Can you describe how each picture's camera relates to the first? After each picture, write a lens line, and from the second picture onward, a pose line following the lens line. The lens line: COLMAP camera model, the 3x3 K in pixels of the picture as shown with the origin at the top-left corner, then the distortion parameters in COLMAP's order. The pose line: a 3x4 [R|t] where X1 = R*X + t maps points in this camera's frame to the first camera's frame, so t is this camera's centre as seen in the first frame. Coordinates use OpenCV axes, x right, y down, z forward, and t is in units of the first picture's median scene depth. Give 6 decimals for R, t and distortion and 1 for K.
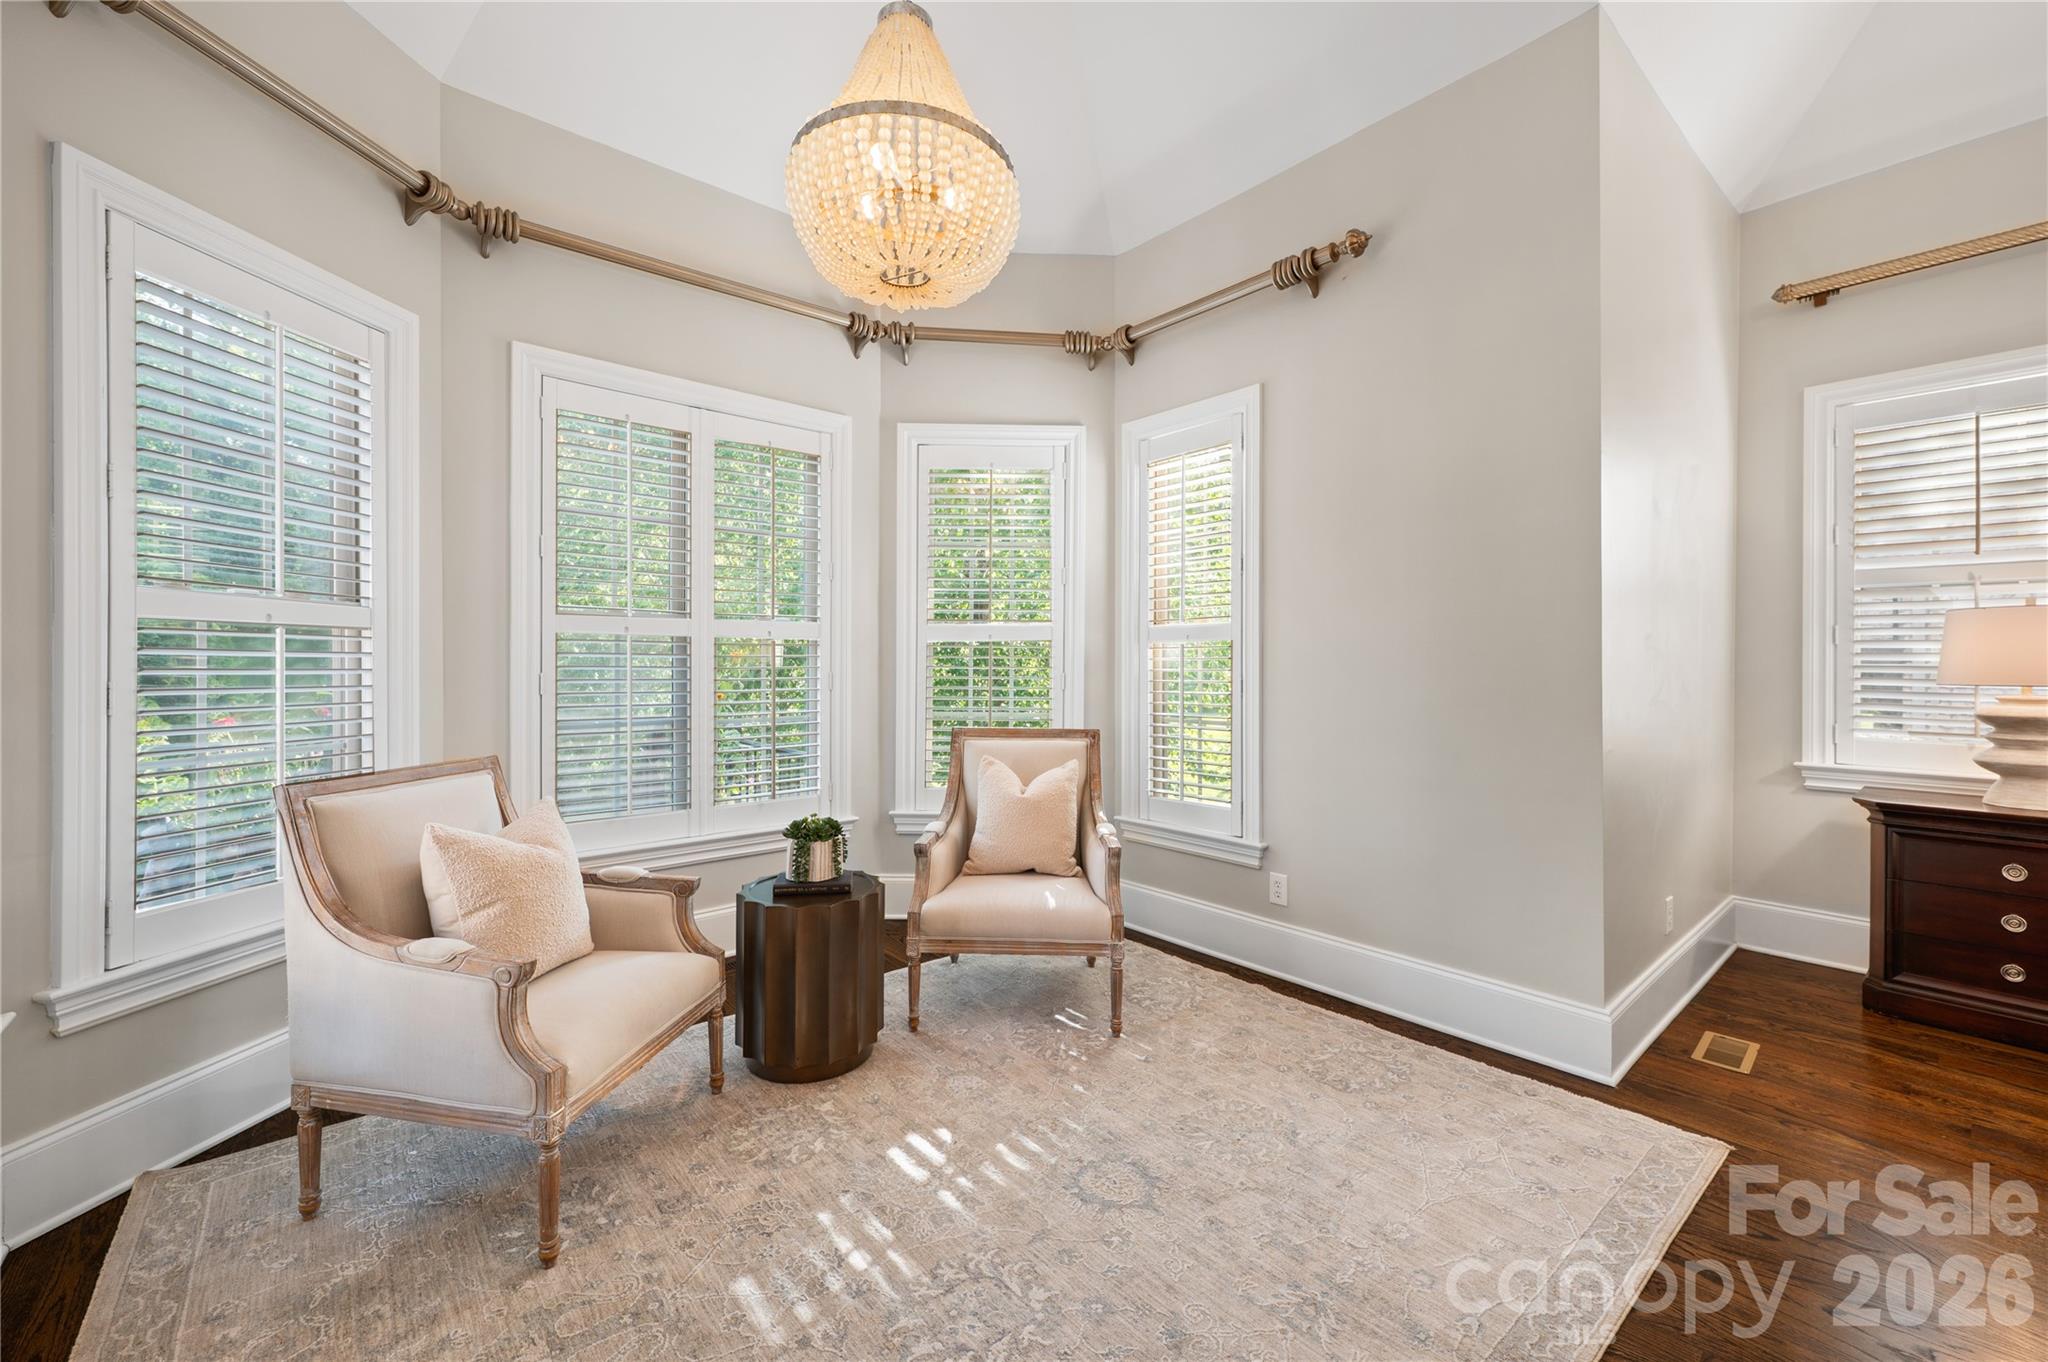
lens RADIAL K [[819.2, 0, 1029.8], [0, 819.2, 652.3], [0, 0, 1]] dist [-0.000605, -0.000398]
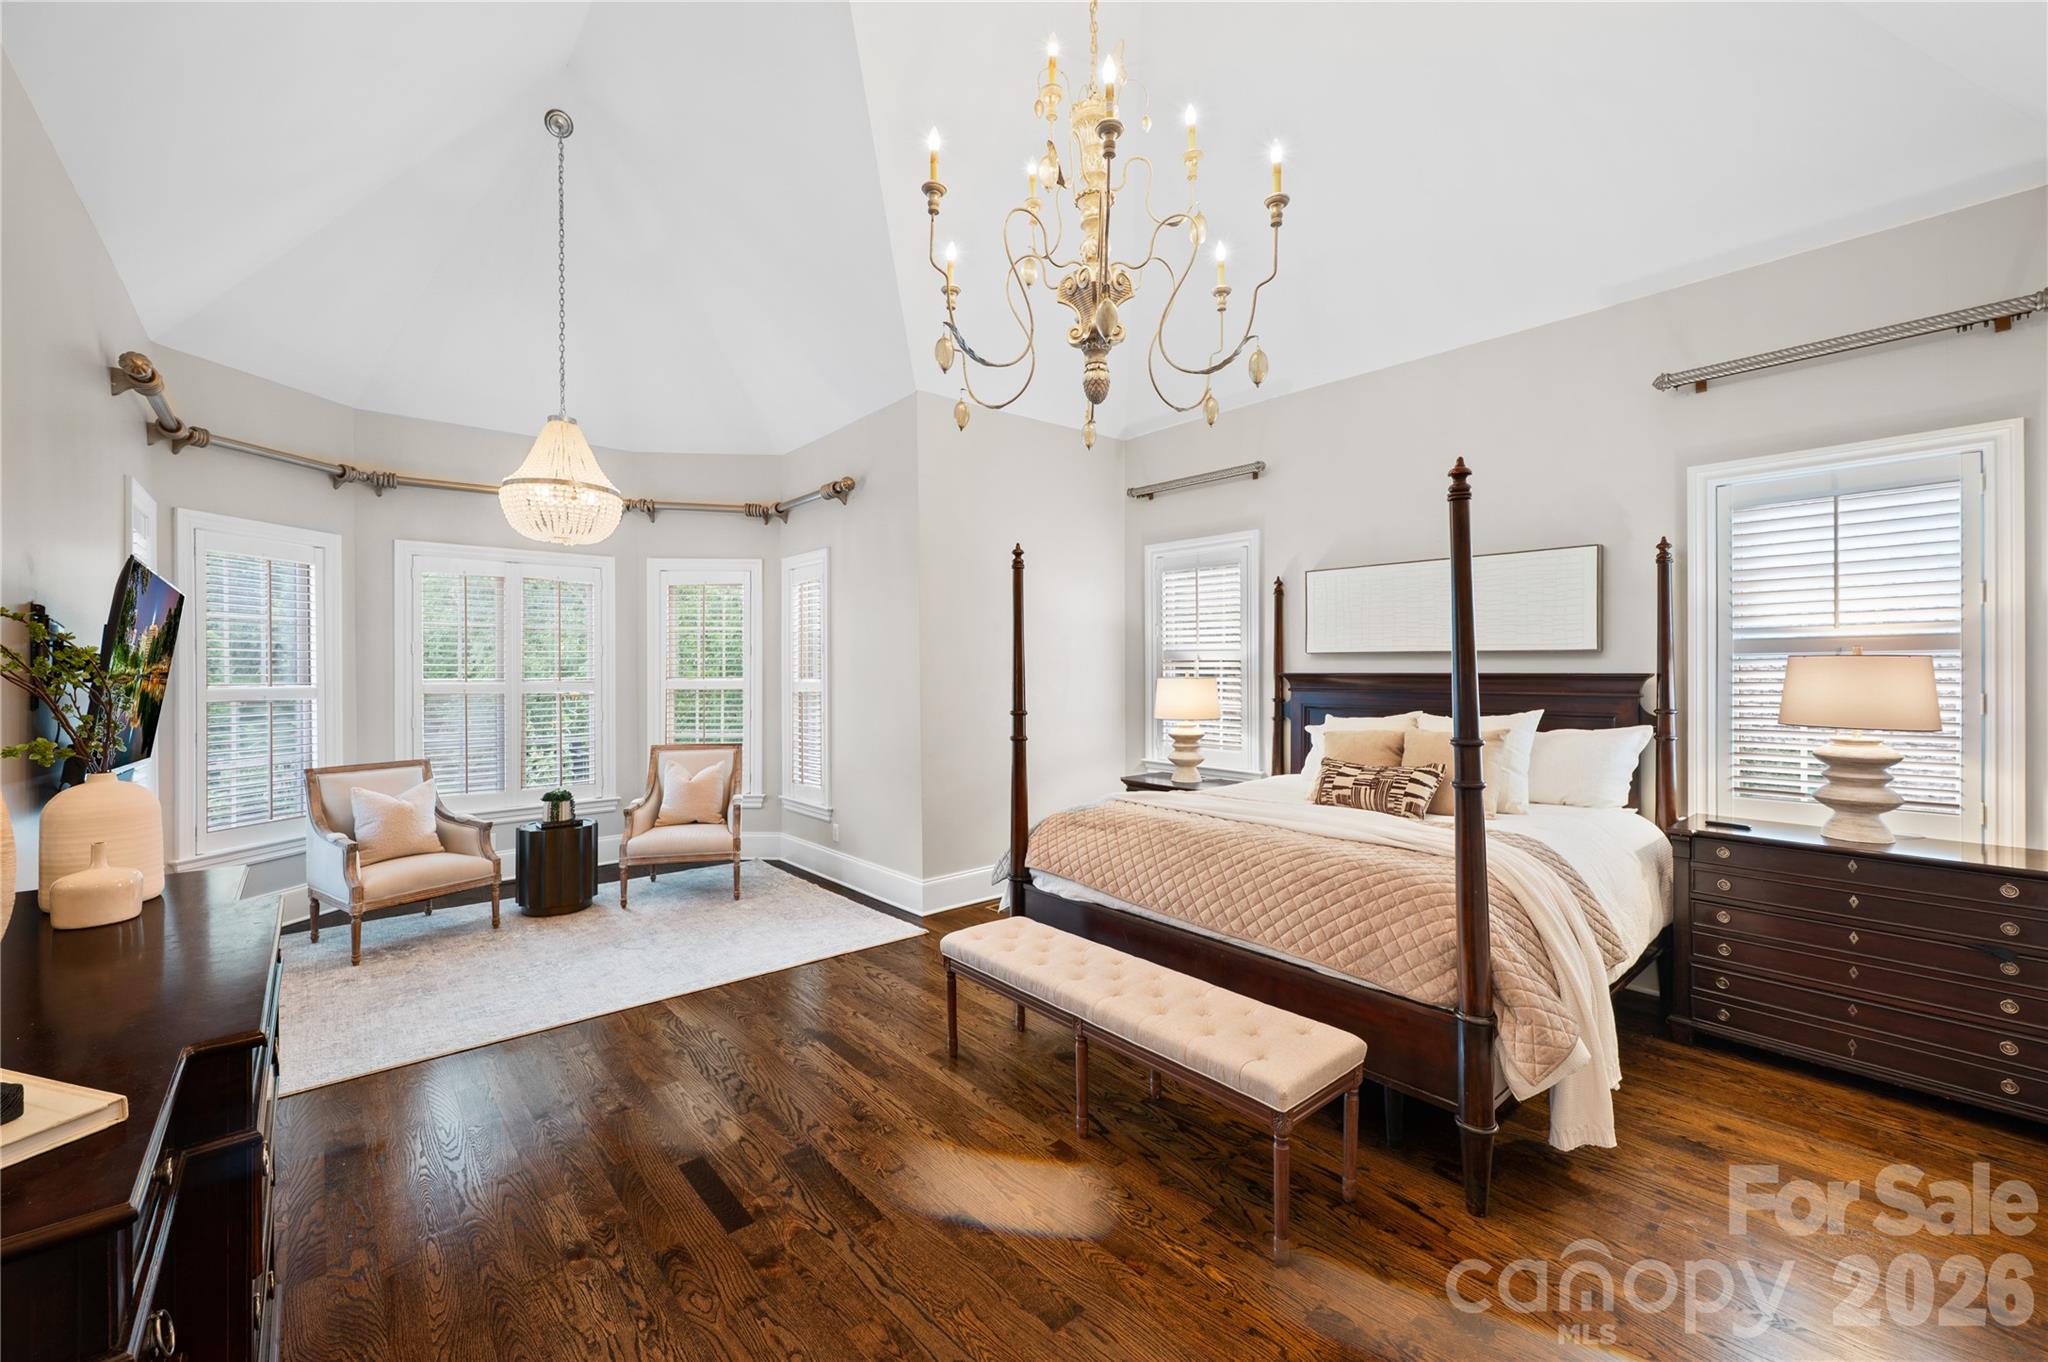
lens RADIAL K [[819.2, 0, 1031.1], [0, 819.2, 674.6], [0, 0, 1]] dist [-0.000605, -0.000398]
pose [[0.999895, -0.005500, 0.013428, 0.763015], [0.005417, 0.999966, 0.006208, -0.065960], [-0.013461, -0.006135, 0.999891, -0.858507]]
